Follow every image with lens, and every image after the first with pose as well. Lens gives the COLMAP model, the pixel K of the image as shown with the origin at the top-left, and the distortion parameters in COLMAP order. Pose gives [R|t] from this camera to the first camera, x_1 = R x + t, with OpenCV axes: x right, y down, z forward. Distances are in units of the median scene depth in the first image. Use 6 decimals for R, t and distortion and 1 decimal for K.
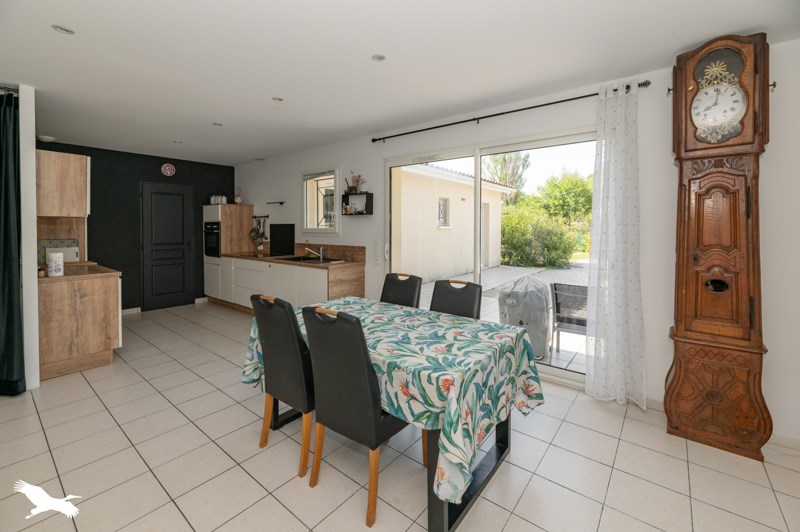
lens RADIAL K [[337.3, 0, 400.6], [0, 337.3, 236.3], [0, 0, 1]] dist [-0.000183, -0.000043]
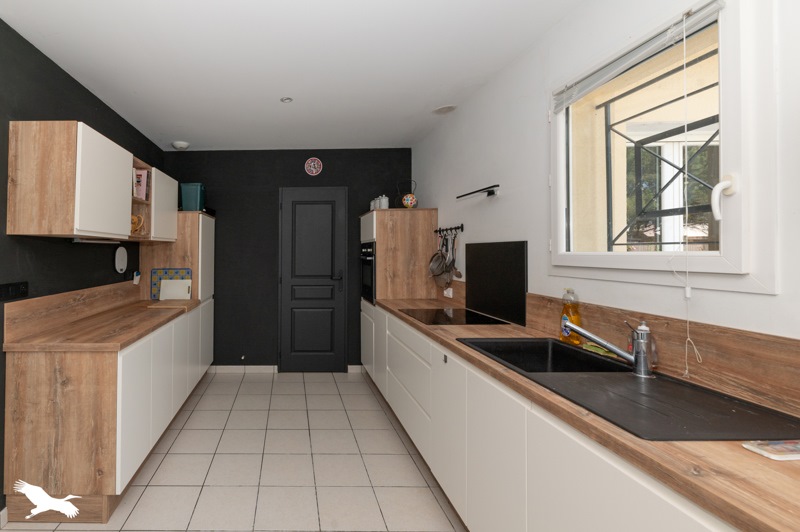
lens RADIAL K [[361.8, 0, 286.2], [0, 361.8, 252.1], [0, 0, 1]] dist [-0.000647, -0.000204]
pose [[0.614400, -0.004802, -0.788980, -0.153469], [-0.013482, 0.999772, -0.016584, -0.013754], [0.788879, 0.020826, 0.614195, 0.516095]]
